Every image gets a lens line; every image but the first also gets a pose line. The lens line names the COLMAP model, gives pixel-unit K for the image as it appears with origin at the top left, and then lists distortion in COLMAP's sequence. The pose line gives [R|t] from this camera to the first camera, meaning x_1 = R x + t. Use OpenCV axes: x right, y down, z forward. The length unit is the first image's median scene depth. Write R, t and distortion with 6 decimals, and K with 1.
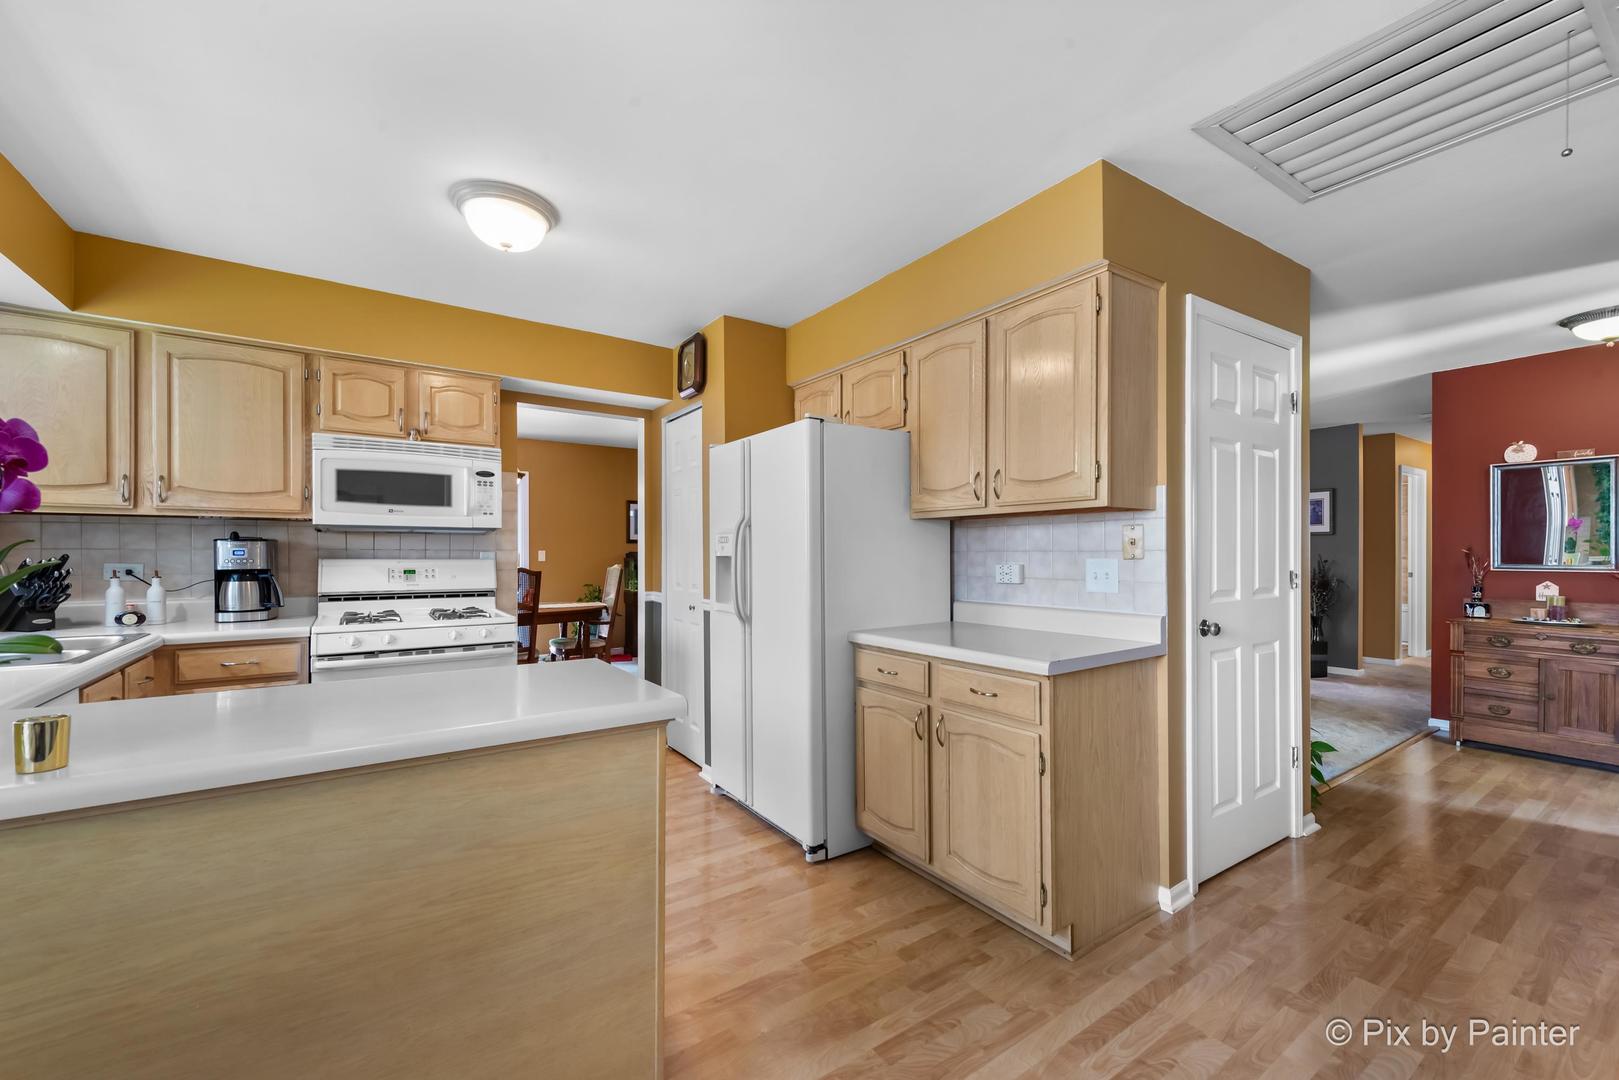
lens RADIAL K [[647.9, 0, 809.7], [0, 647.9, 555.3], [0, 0, 1]] dist [-0.000018, -0.000205]
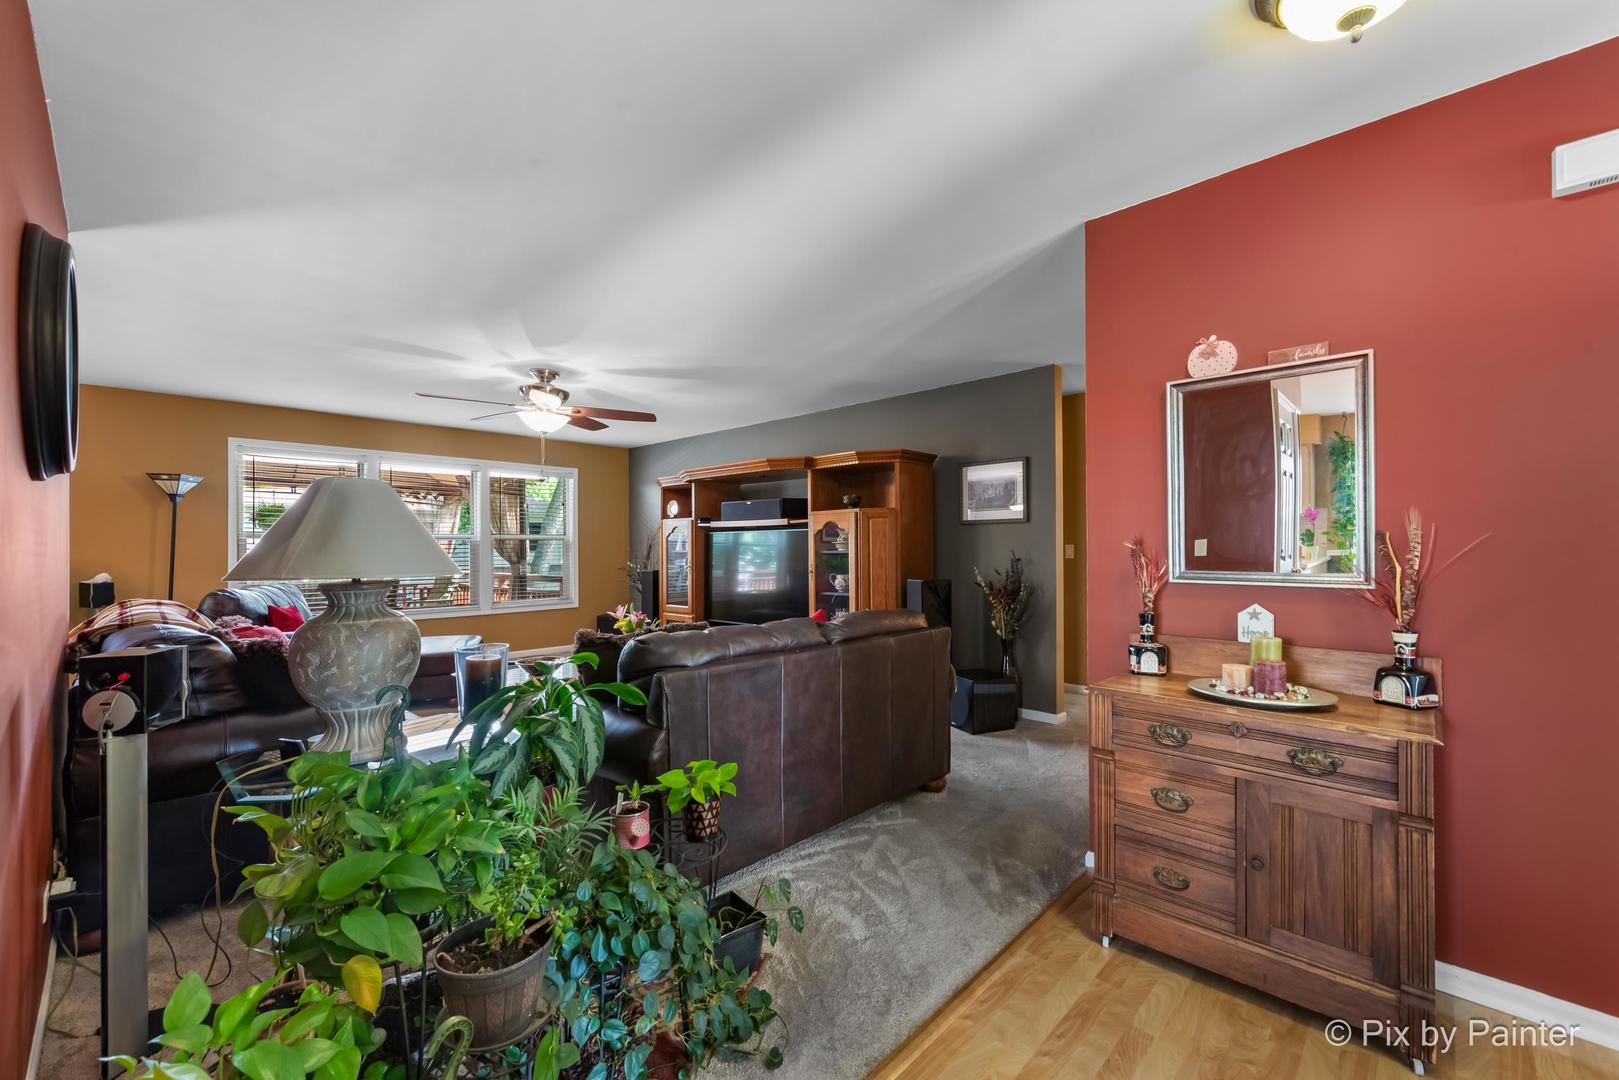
lens RADIAL K [[652.6, 0, 805.2], [0, 652.6, 543.3], [0, 0, 1]] dist [0.002942, 0.000041]
pose [[0.979215, -0.001198, 0.202819, 0.828648], [0.003320, 0.999943, -0.010126, -0.005410], [-0.202796, 0.010589, 0.979164, 0.683703]]
